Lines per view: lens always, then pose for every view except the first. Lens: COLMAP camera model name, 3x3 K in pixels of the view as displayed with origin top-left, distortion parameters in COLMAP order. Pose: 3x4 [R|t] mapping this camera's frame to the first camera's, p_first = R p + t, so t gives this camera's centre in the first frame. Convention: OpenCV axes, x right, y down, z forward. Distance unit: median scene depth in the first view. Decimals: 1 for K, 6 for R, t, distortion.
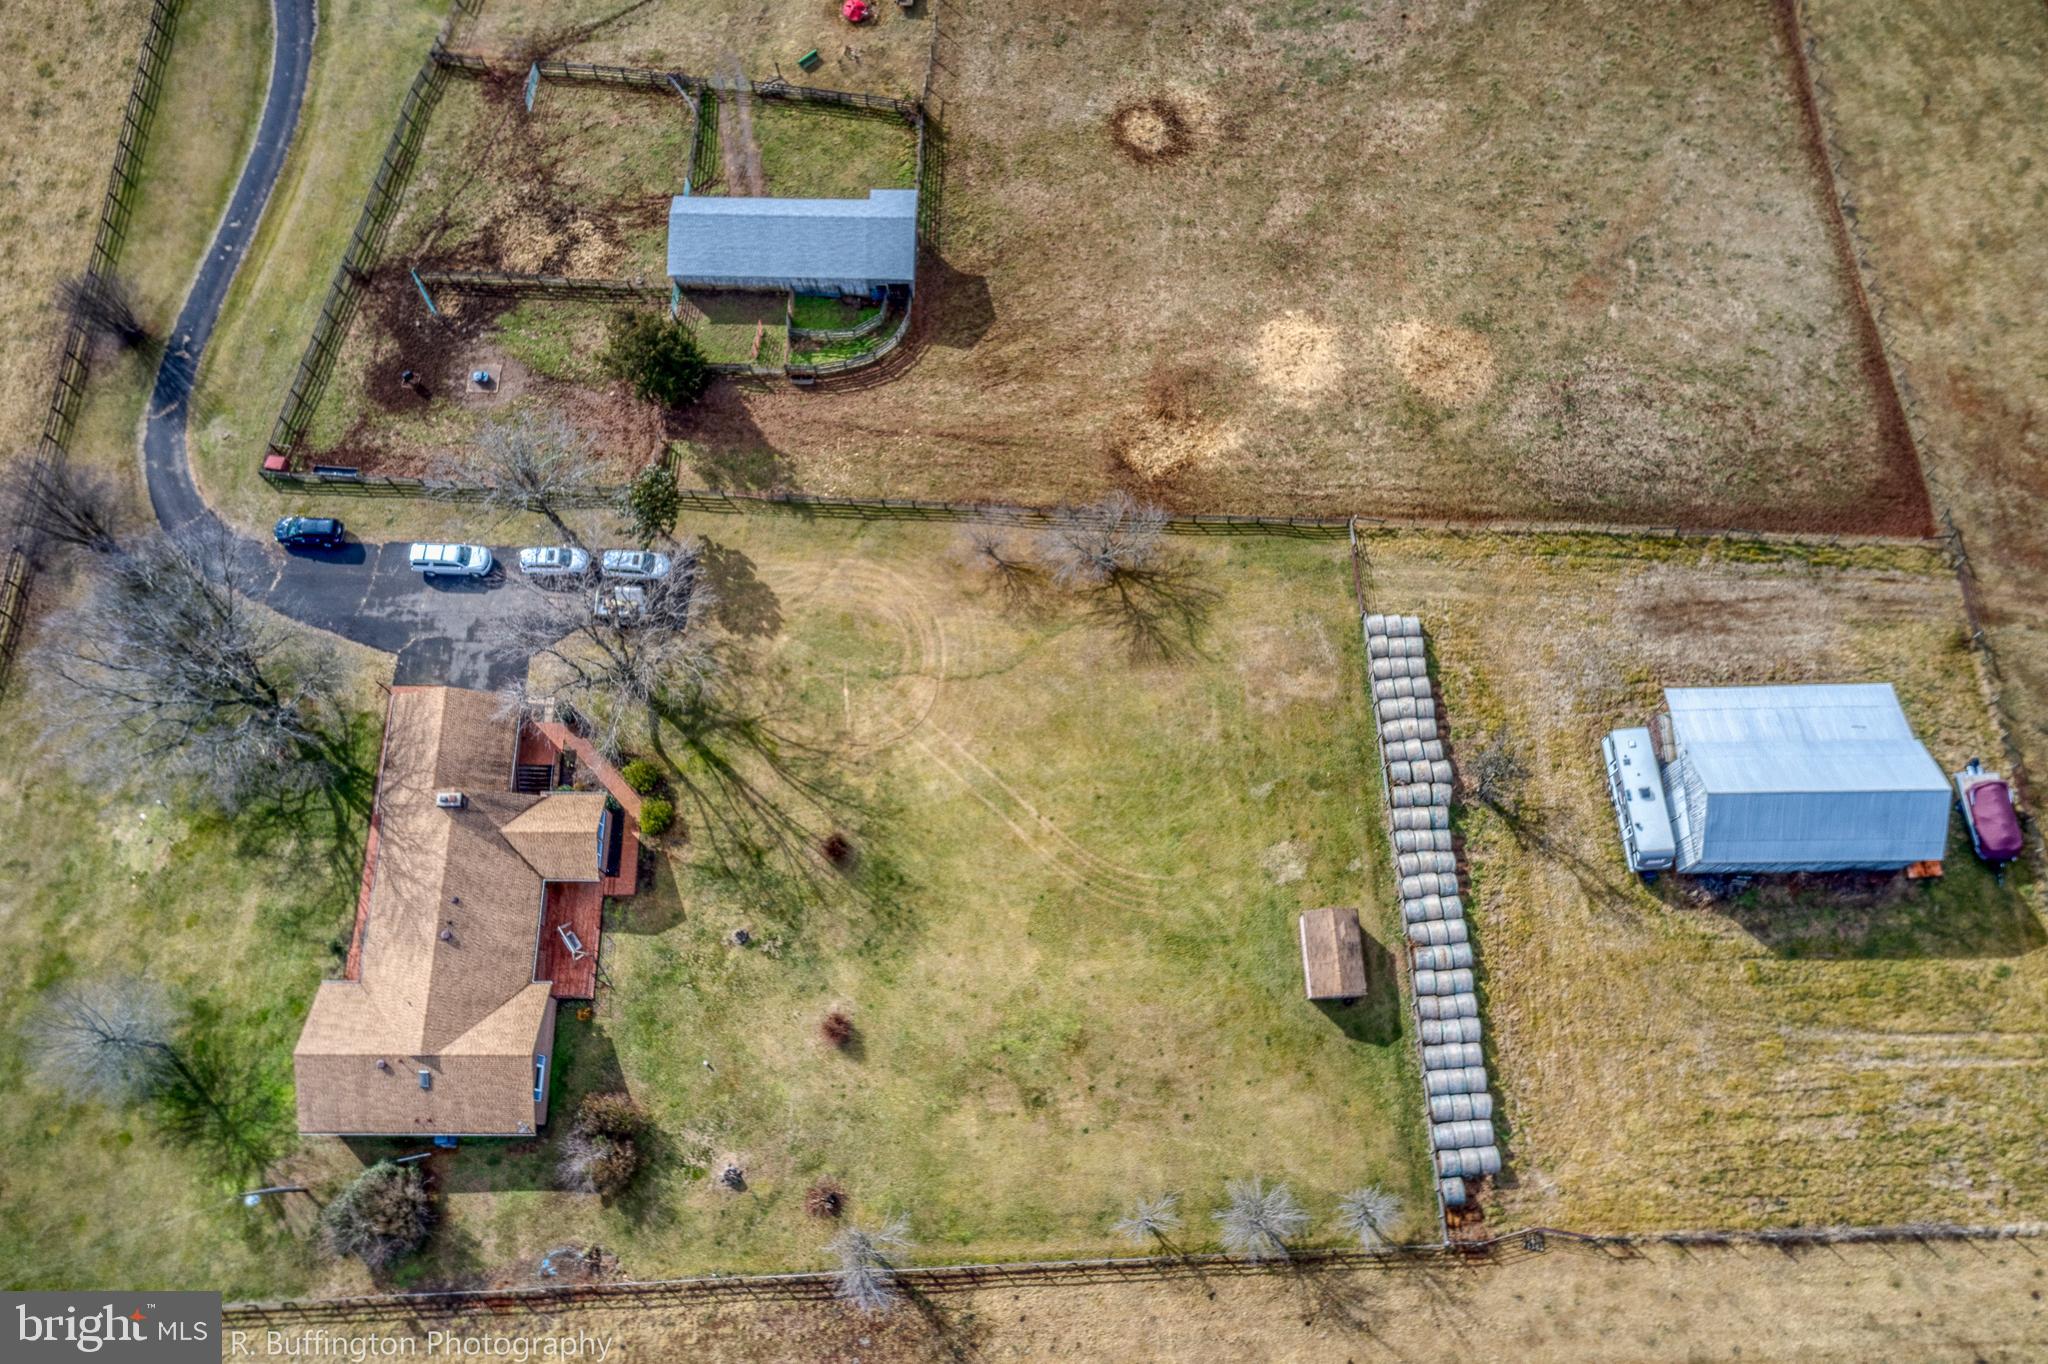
lens RADIAL K [[1554.9, 0, 1024.0], [0, 1554.9, 682.0], [0, 0, 1]] dist [0.001075, 0.018555]
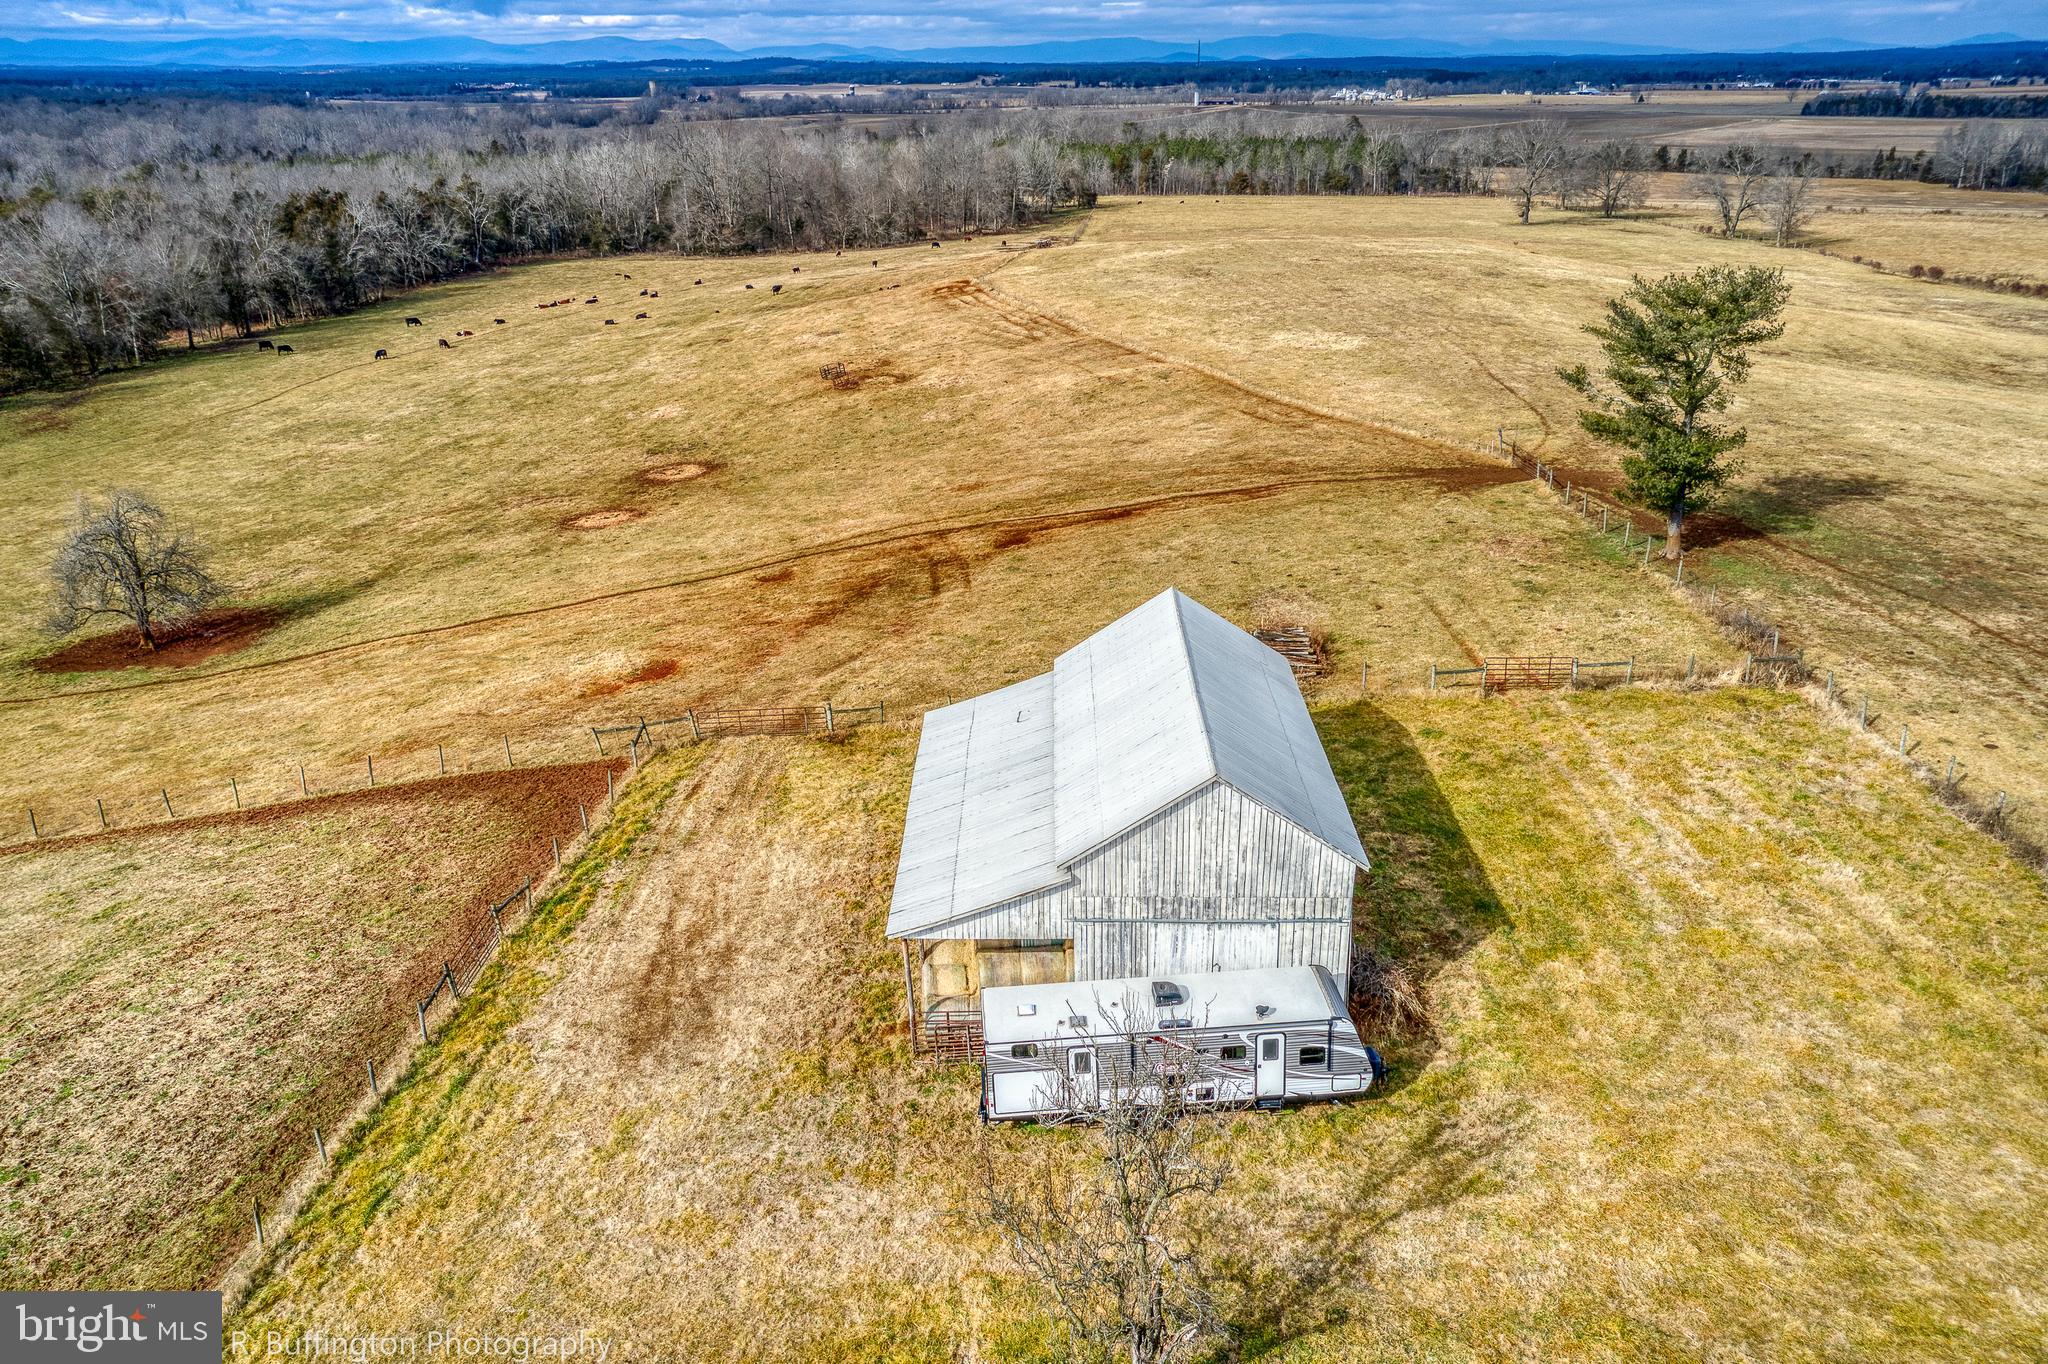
lens RADIAL K [[1554.9, 0, 1024.0], [0, 1554.9, 682.0], [0, 0, 1]] dist [0.001075, 0.018555]
pose [[0.027448, -0.347127, 0.937416, 0.078151], [0.951897, 0.295380, 0.081507, -0.013315], [-0.305187, 0.890086, 0.338537, 0.800139]]
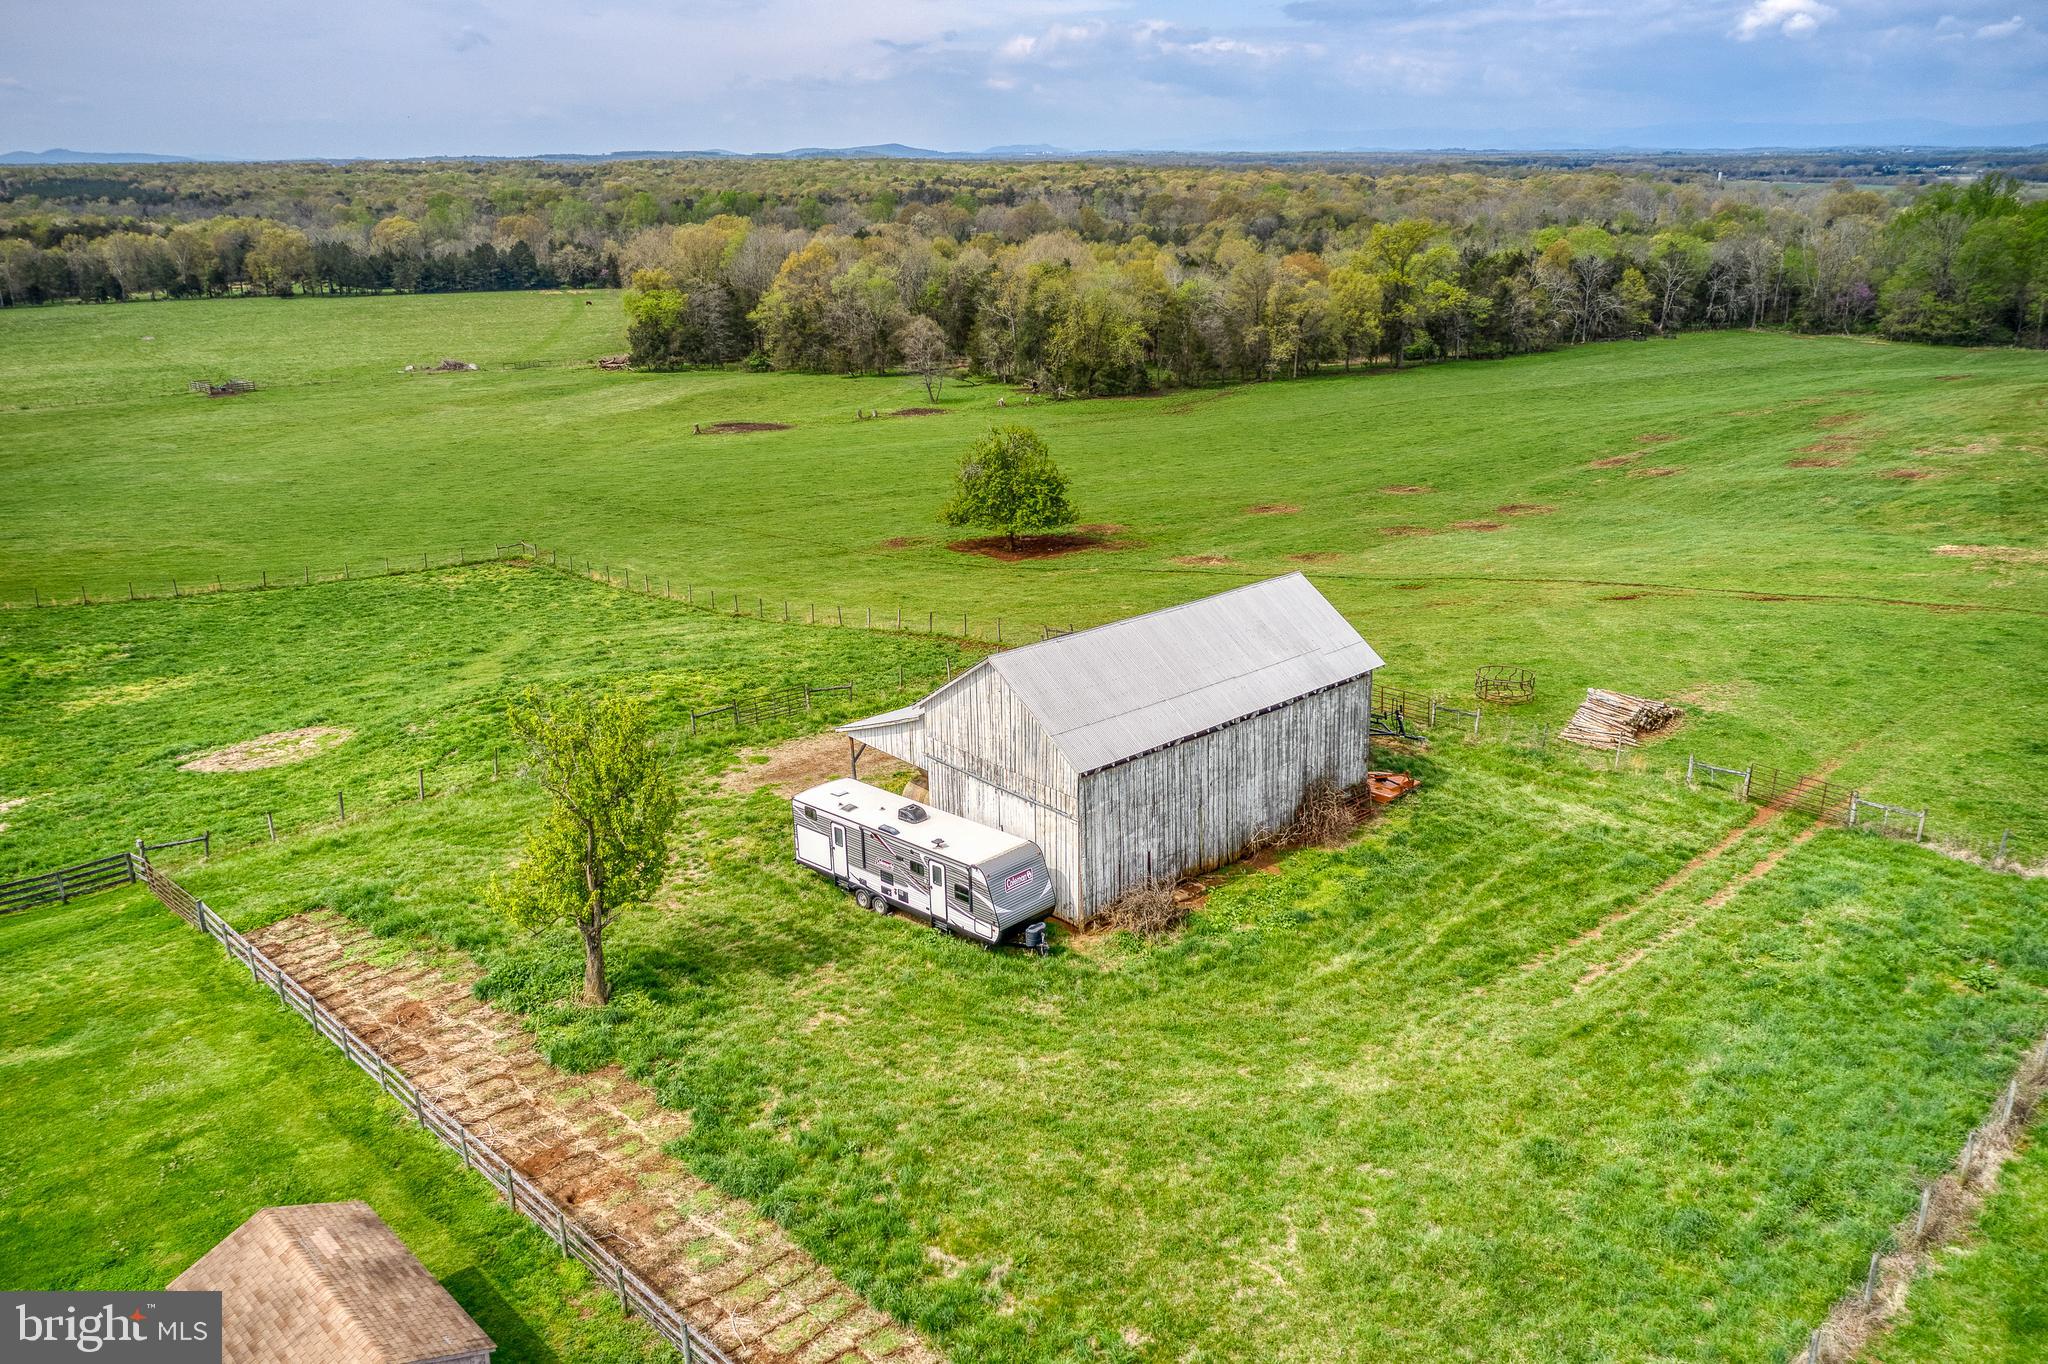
lens RADIAL K [[1560.0, 0, 1024.0], [0, 1560.0, 682.0], [0, 0, 1]] dist [-0.023338, 0.010376]
pose [[0.746593, -0.193146, 0.636627, 0.133753], [0.626196, 0.527183, -0.574418, 0.325980], [-0.224672, 0.827510, 0.514539, 0.704739]]
